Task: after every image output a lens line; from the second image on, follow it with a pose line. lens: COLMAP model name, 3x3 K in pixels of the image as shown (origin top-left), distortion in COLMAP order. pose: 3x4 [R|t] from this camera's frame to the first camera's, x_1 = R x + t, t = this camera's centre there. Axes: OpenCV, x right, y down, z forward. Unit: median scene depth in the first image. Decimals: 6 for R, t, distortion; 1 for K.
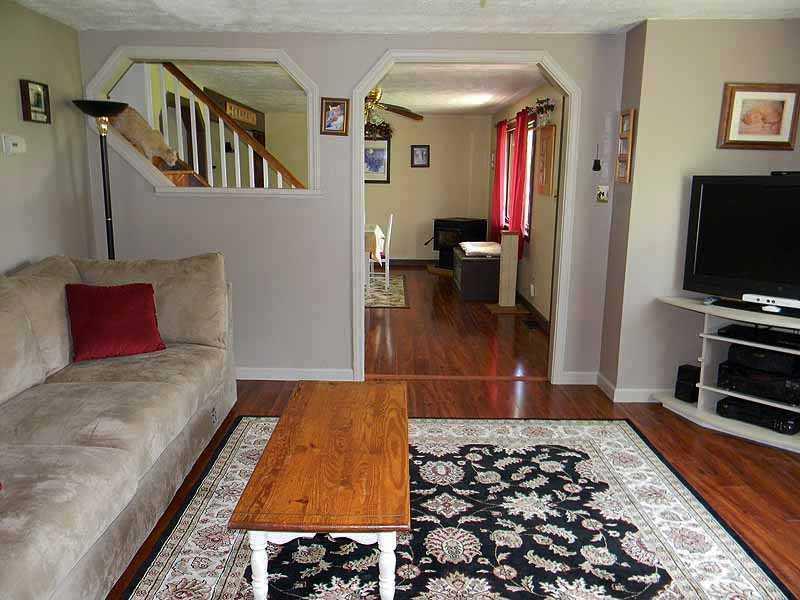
lens RADIAL K [[646.2, 0, 399.5], [0, 646.2, 300.1], [0, 0, 1]] dist [0.022827, -0.004592]
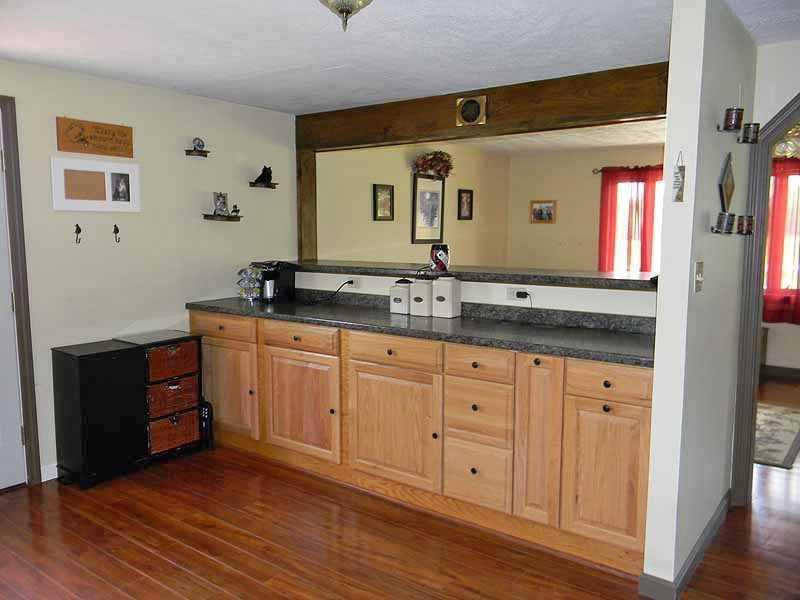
lens RADIAL K [[646.2, 0, 400.0], [0, 646.2, 300.6], [0, 0, 1]] dist [0.022827, -0.004592]
pose [[0.616411, -0.094992, 0.781673, -0.582235], [0.164281, 0.986366, -0.009681, -0.123307], [-0.770097, 0.134381, 0.623613, 0.626076]]
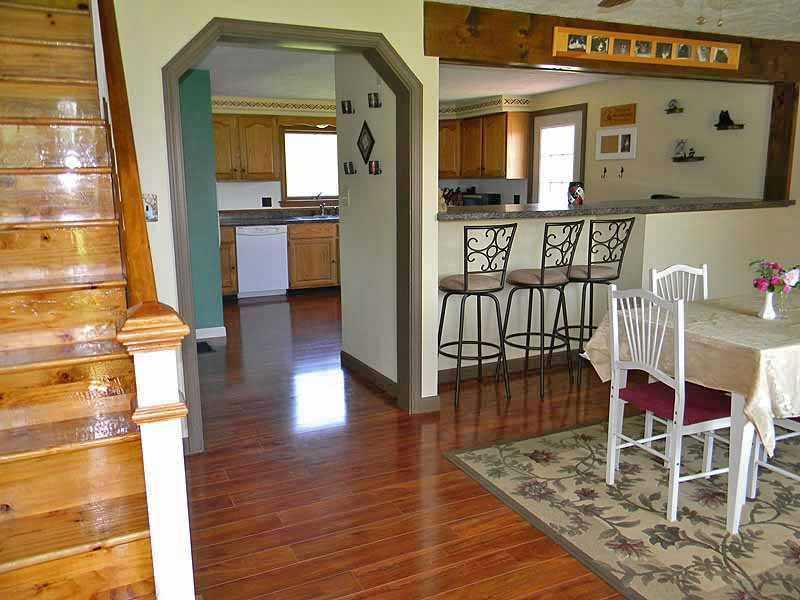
lens RADIAL K [[646.2, 0, 396.3], [0, 646.2, 296.9], [0, 0, 1]] dist [0.022827, -0.004592]
pose [[0.423759, 0.154599, -0.892484, 0.122915], [-0.168502, 0.981582, 0.090027, -0.094477], [0.889964, 0.112235, 0.442004, 0.528859]]
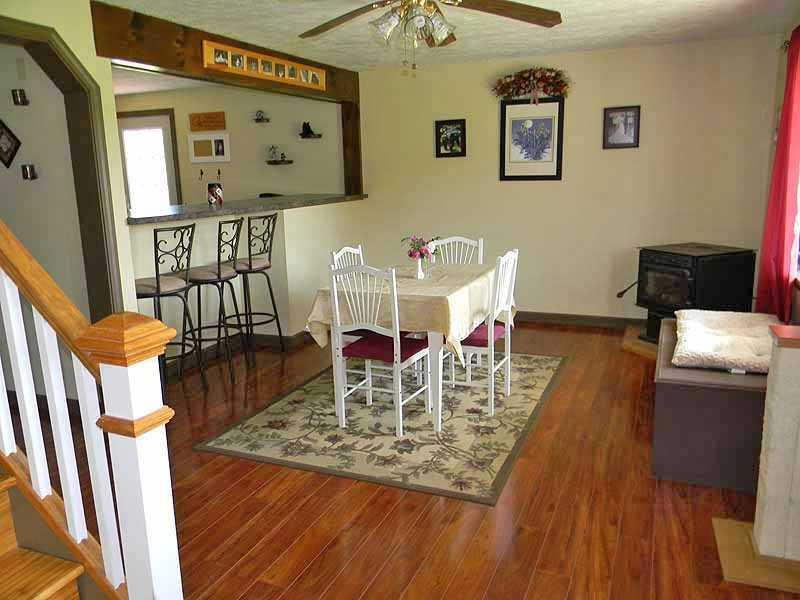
lens RADIAL K [[646.2, 0, 384.0], [0, 646.2, 300.8], [0, 0, 1]] dist [0.022827, -0.004592]
pose [[0.911980, 0.050702, -0.407089, 0.078588], [-0.049288, 0.998687, 0.013968, -0.077599], [0.407262, 0.007326, 0.913282, 0.433294]]
